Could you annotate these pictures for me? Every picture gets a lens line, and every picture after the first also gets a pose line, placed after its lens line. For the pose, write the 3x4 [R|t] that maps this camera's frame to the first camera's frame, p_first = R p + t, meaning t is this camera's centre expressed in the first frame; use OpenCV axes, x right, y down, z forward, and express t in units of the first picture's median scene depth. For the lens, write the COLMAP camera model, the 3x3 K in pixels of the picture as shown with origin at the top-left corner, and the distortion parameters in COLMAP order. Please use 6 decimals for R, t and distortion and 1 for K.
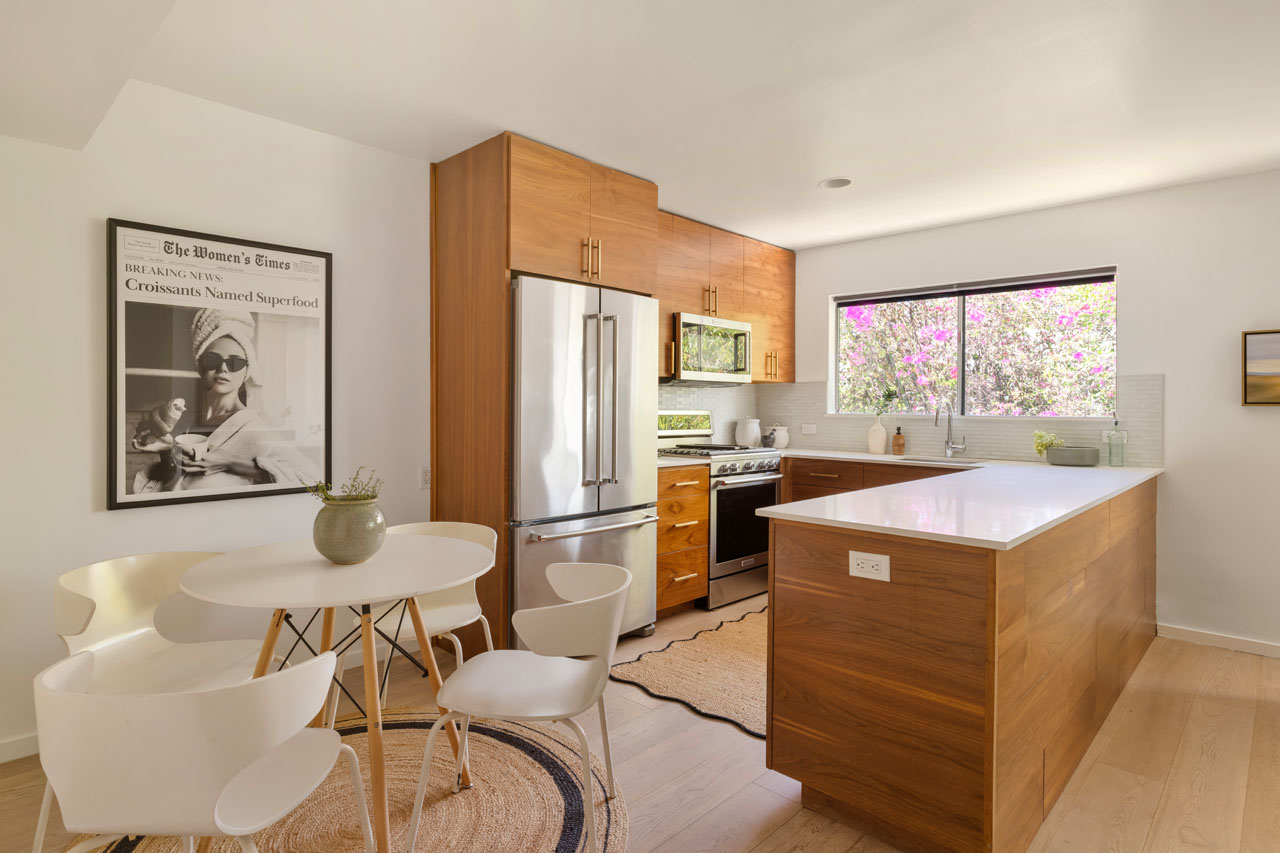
lens RADIAL K [[680.8, 0, 640.0], [0, 680.8, 426.5], [0, 0, 1]] dist [0.000817, 0.000307]
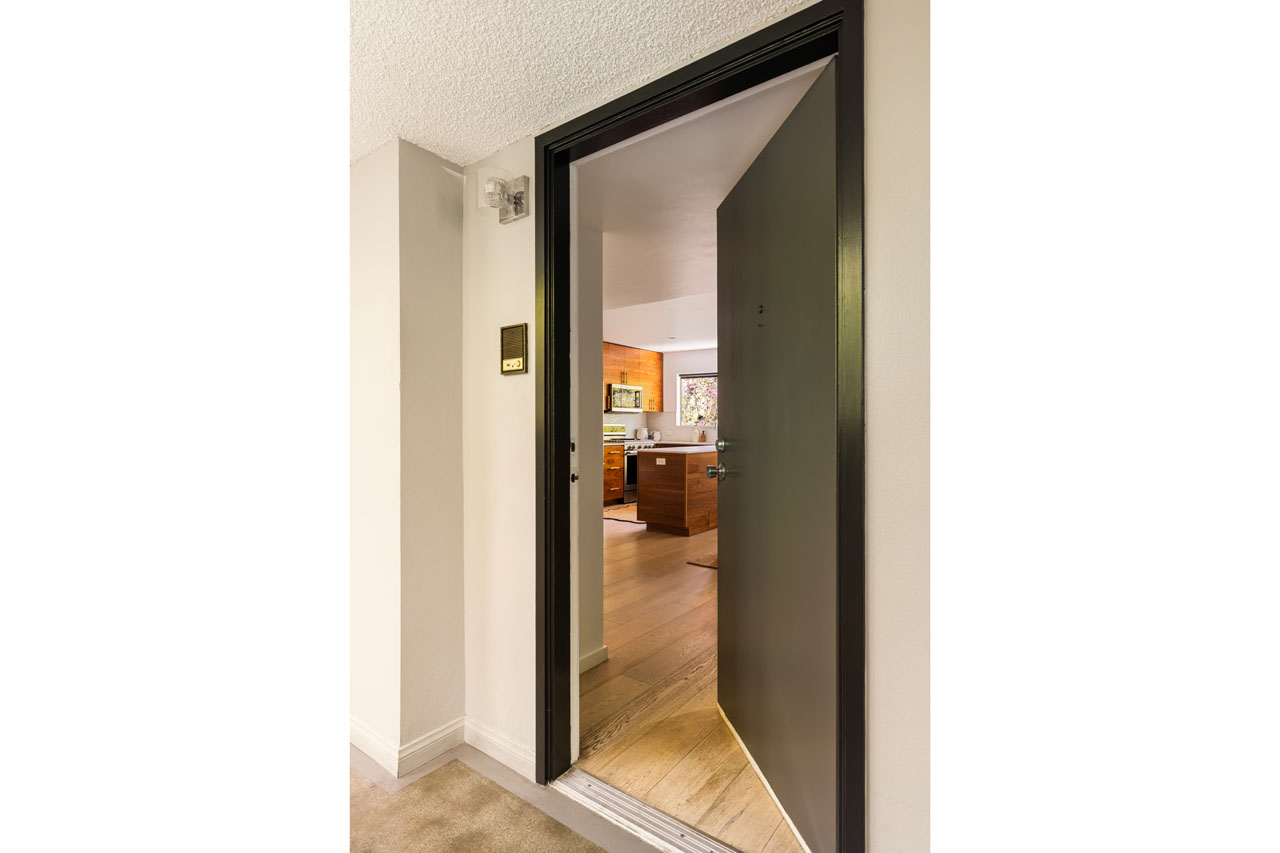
lens RADIAL K [[542.7, 0, 640.0], [0, 542.7, 426.5], [0, 0, 1]] dist [0.000087, -0.000002]
pose [[0.994047, -0.004082, 0.108871, -0.048685], [0.007329, 0.999540, -0.029441, 0.040576], [-0.108701, 0.030064, 0.993620, -0.861311]]
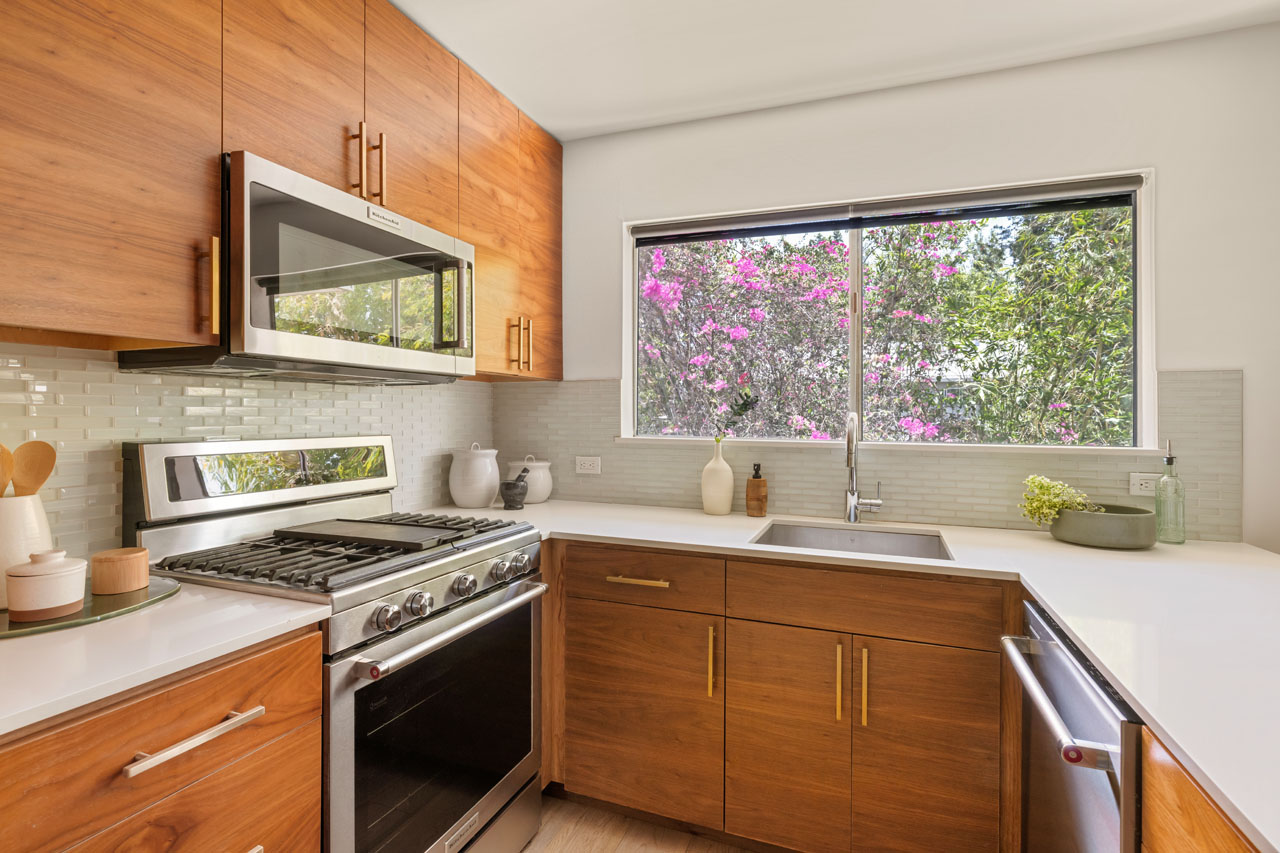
lens RADIAL K [[604.8, 0, 624.5], [0, 604.8, 402.5], [0, 0, 1]] dist [-0.003217, -0.000761]
pose [[0.934848, 0.005392, 0.355006, 0.115915], [0.010241, 0.999059, -0.042143, -0.029239], [-0.354900, 0.043033, 0.933914, 0.601697]]
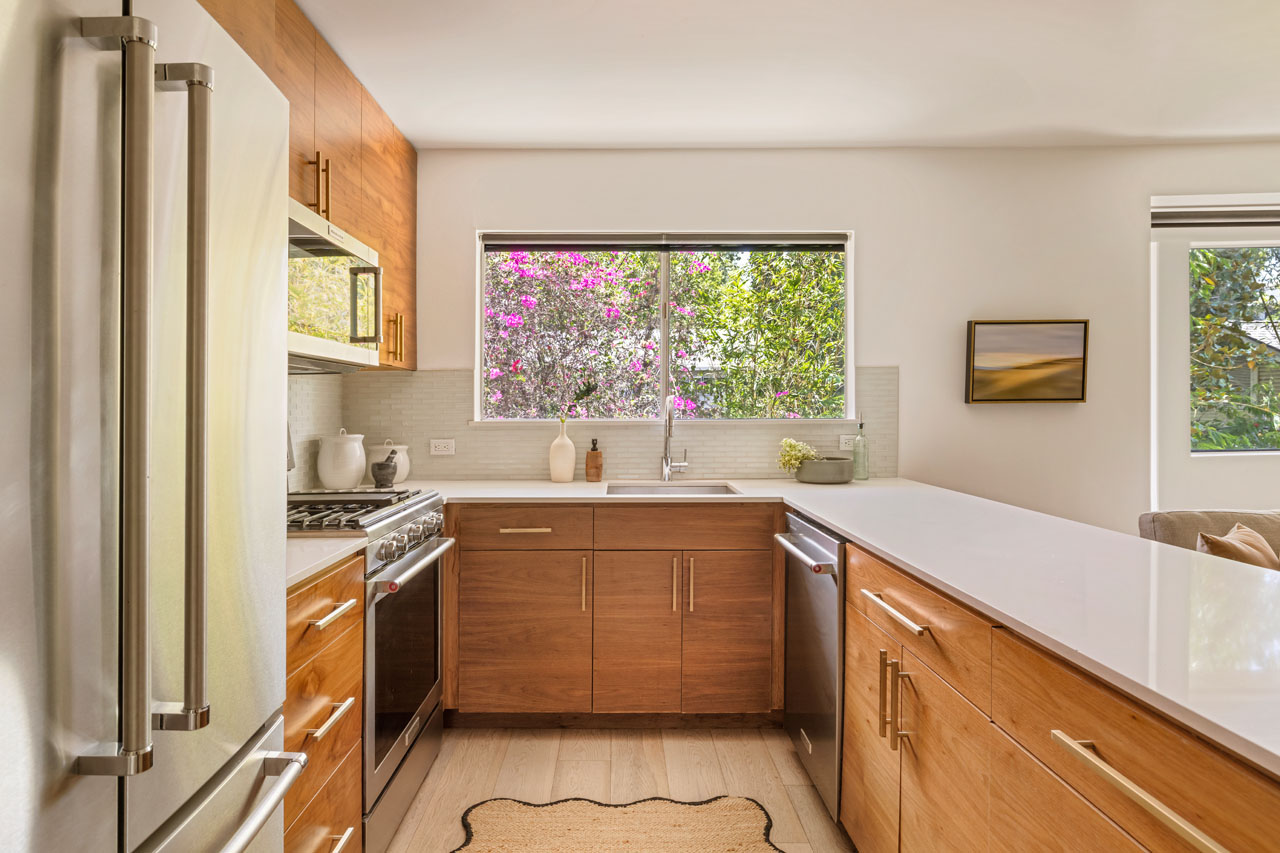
lens RADIAL K [[697.4, 0, 609.1], [0, 697.4, 410.7], [0, 0, 1]] dist [0.001012, -0.000004]
pose [[0.736252, -0.016744, 0.676500, -0.071465], [0.030844, 0.999485, -0.008831, -0.020806], [-0.676004, 0.027368, 0.736389, 0.499089]]
